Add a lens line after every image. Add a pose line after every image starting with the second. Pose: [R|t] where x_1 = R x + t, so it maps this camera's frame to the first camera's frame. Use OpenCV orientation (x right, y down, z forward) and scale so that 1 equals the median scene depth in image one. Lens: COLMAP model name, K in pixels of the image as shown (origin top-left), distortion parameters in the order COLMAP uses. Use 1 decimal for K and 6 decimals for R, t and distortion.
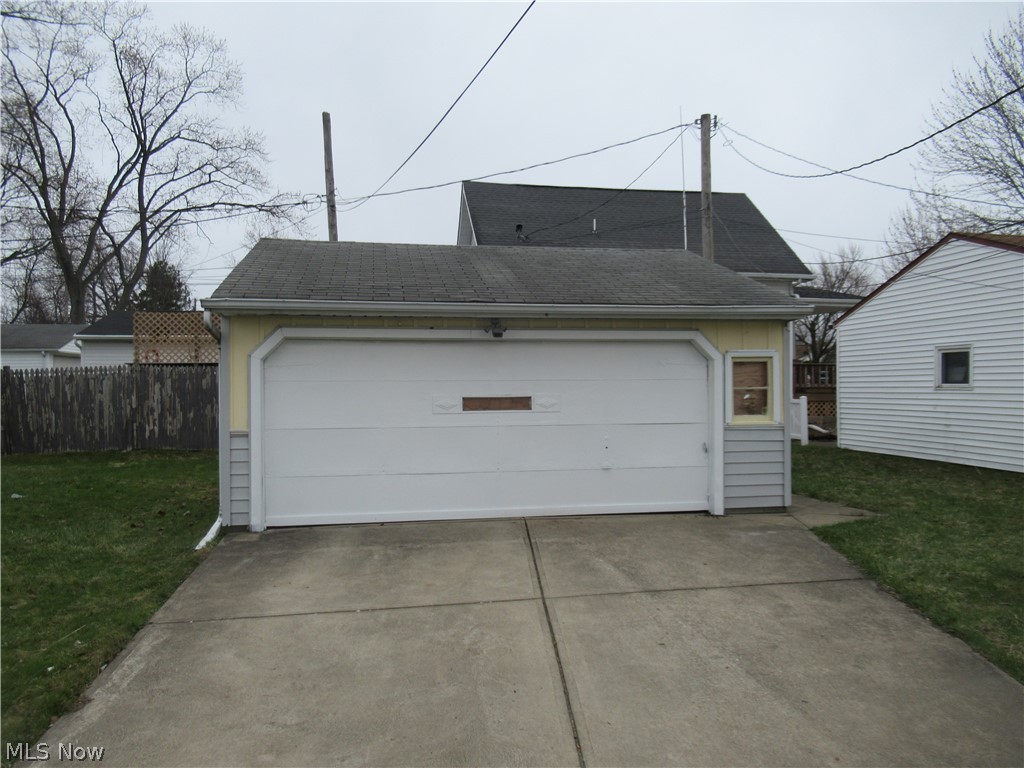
lens RADIAL K [[765.5, 0, 510.2], [0, 765.5, 383.6], [0, 0, 1]] dist [0.007490, 0.003519]
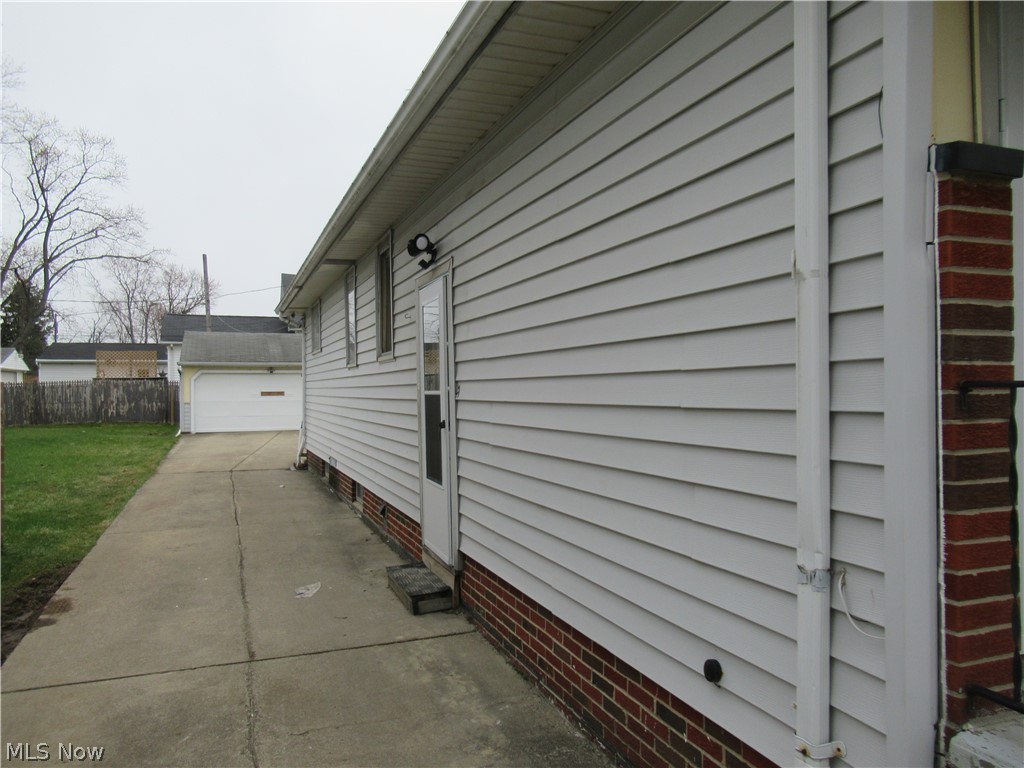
lens RADIAL K [[765.5, 0, 511.1], [0, 765.5, 384.1], [0, 0, 1]] dist [0.007490, 0.003519]
pose [[0.983746, -0.002285, 0.179551, 0.193519], [0.003699, 0.999965, -0.007540, 0.007059], [-0.179527, 0.008082, 0.983720, -1.148336]]
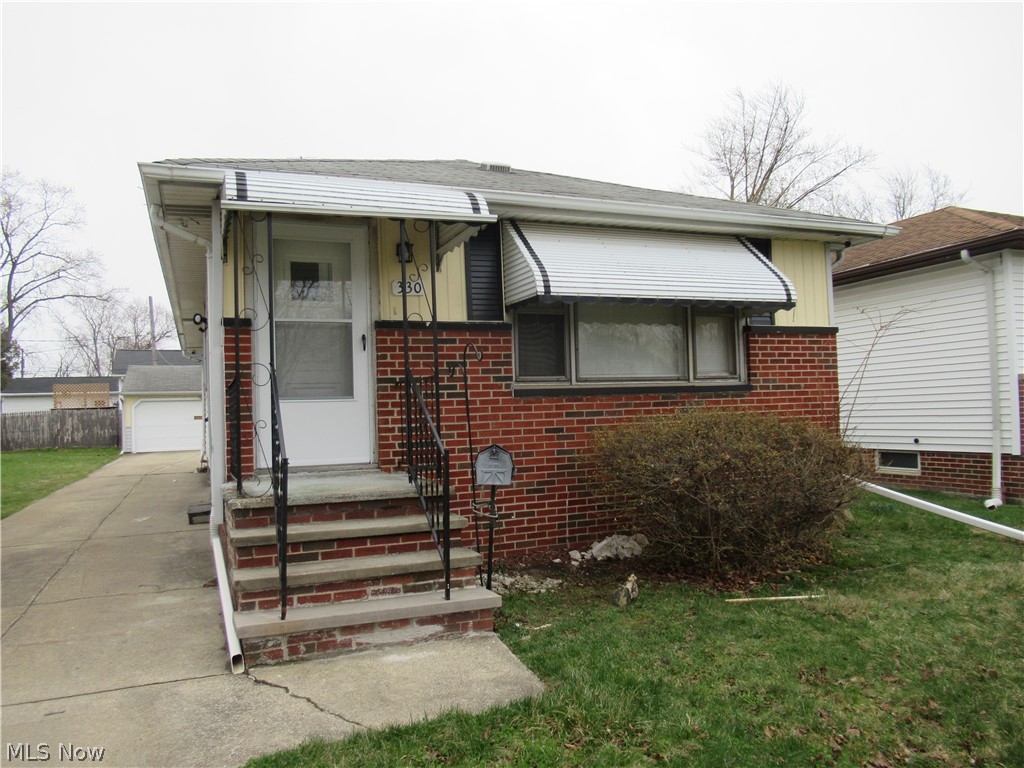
lens RADIAL K [[765.5, 0, 515.0], [0, 765.5, 387.5], [0, 0, 1]] dist [0.007490, 0.003519]
pose [[0.977482, -0.019829, 0.210086, 0.338041], [0.027649, 0.999027, -0.034351, 0.024725], [-0.209200, 0.039386, 0.977079, -1.463778]]
